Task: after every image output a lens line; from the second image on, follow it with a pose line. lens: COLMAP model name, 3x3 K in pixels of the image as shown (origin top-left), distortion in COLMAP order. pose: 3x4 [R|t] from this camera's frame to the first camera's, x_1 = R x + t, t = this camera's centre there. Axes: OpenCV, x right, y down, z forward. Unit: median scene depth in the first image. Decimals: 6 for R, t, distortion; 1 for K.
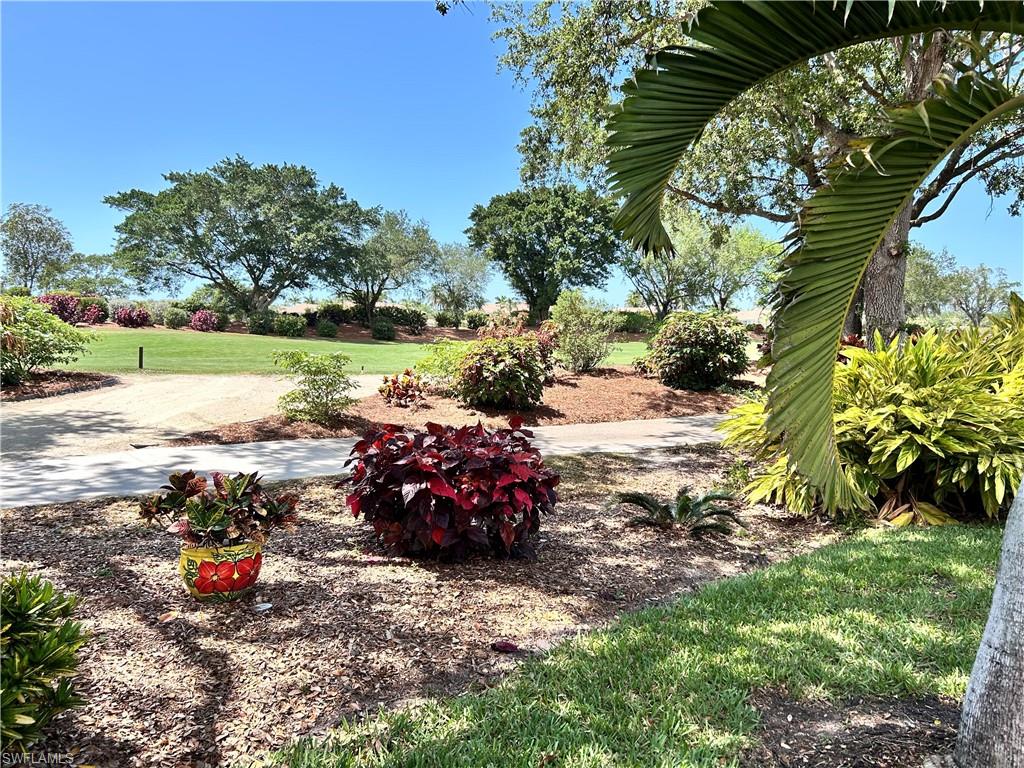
lens RADIAL K [[769.2, 0, 492.8], [0, 769.2, 394.3], [0, 0, 1]] dist [0.038329, -0.049014]
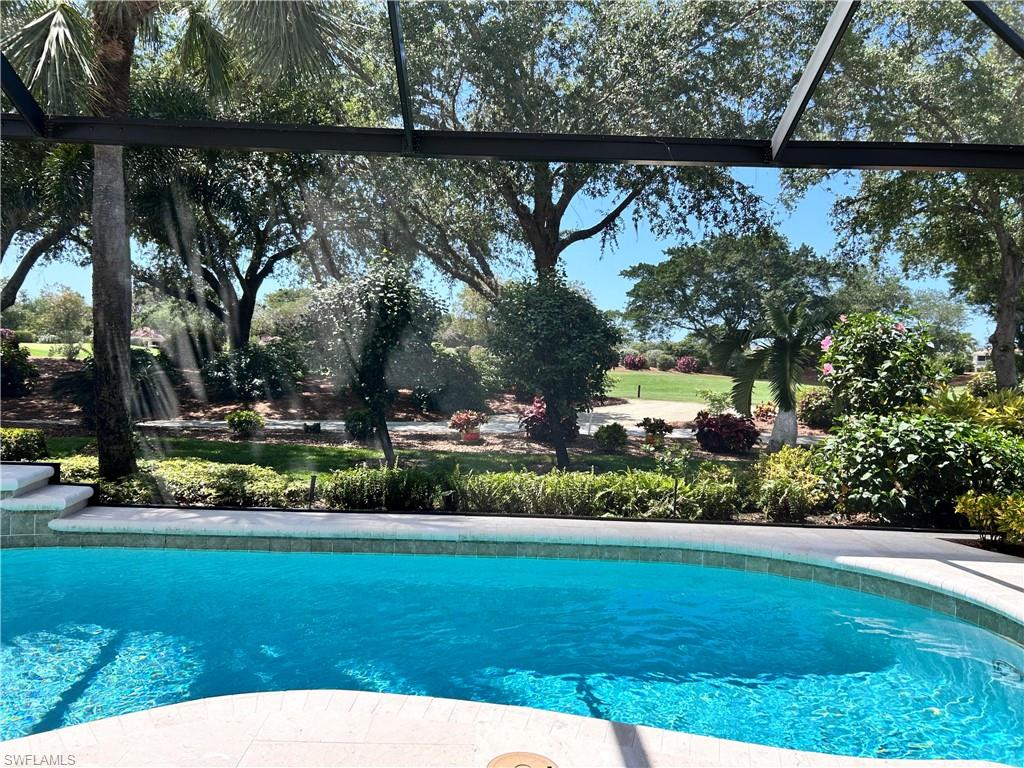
lens RADIAL K [[769.2, 0, 500.3], [0, 769.2, 368.2], [0, 0, 1]] dist [0.038329, -0.049014]
pose [[0.821910, 0.013004, -0.569468, 0.081233], [-0.060468, 0.996082, -0.064526, 0.009152], [0.566398, 0.087469, 0.819477, -0.177778]]
